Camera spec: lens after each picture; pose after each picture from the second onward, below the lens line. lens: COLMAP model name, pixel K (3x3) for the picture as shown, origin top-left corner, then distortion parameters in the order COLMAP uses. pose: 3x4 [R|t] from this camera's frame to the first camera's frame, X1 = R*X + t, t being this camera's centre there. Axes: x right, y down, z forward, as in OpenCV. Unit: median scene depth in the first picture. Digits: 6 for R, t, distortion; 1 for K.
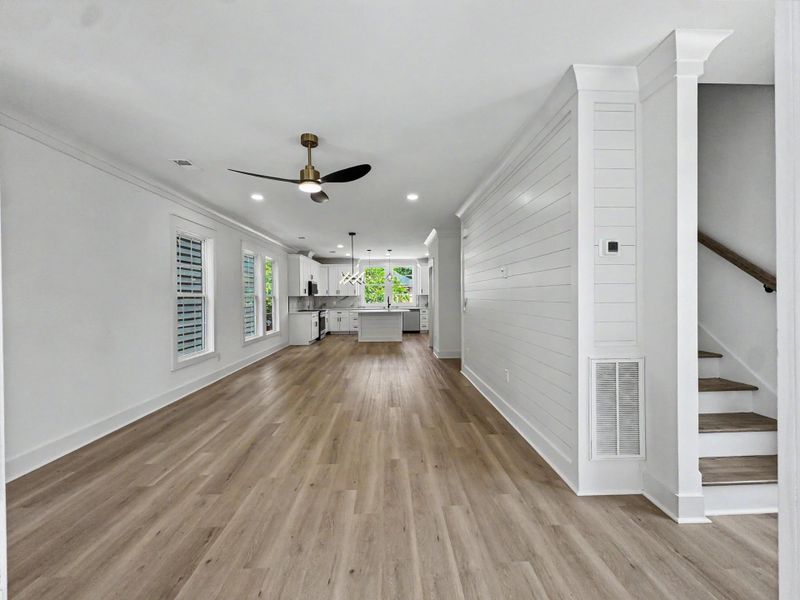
lens RADIAL K [[326.6, 0, 404.0], [0, 326.6, 297.0], [0, 0, 1]] dist [-0.002927, 0.000052]
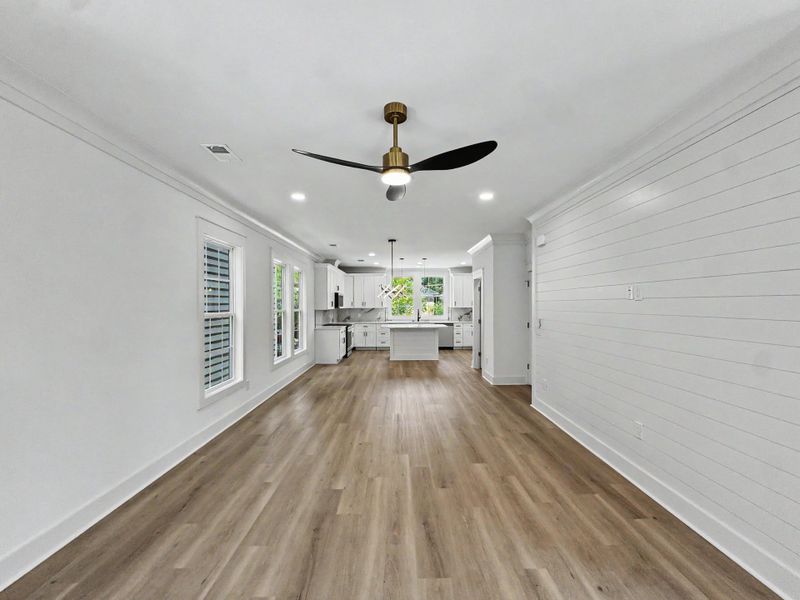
lens RADIAL K [[326.6, 0, 396.5], [0, 326.6, 302.5], [0, 0, 1]] dist [-0.002927, 0.000052]
pose [[0.999525, 0.004482, -0.030502, -0.163194], [-0.004538, 0.999988, -0.001790, -0.035852], [0.030494, 0.001928, 0.999533, 0.171345]]
